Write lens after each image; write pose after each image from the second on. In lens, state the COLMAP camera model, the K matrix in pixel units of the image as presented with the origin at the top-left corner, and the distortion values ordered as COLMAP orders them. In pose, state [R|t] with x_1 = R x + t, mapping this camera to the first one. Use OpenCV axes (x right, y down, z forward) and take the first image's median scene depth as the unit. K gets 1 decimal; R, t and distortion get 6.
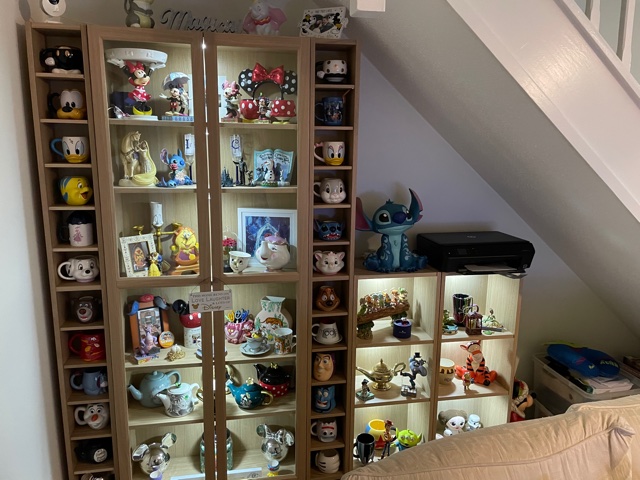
lens RADIAL K [[479.9, 0, 317.8], [0, 479.9, 238.3], [0, 0, 1]] dist [0.060716, -0.054912]
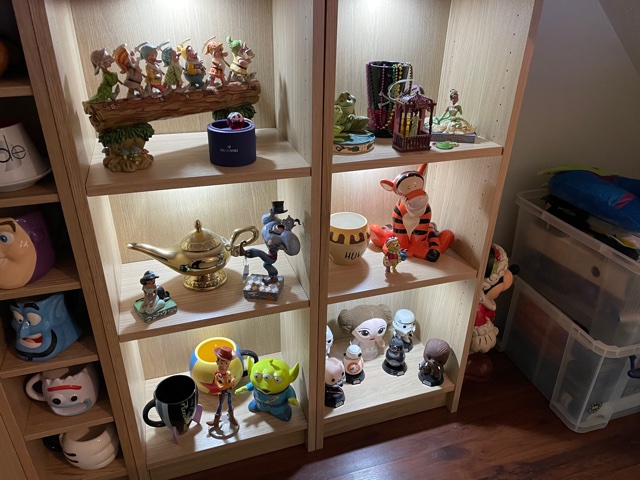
lens RADIAL K [[479.9, 0, 315.3], [0, 479.9, 240.5], [0, 0, 1]] dist [0.060716, -0.054912]
pose [[0.991489, -0.058595, 0.116255, 0.189486], [0.022571, 0.956832, 0.289764, 0.151660], [-0.128215, -0.284674, 0.950011, 0.599934]]
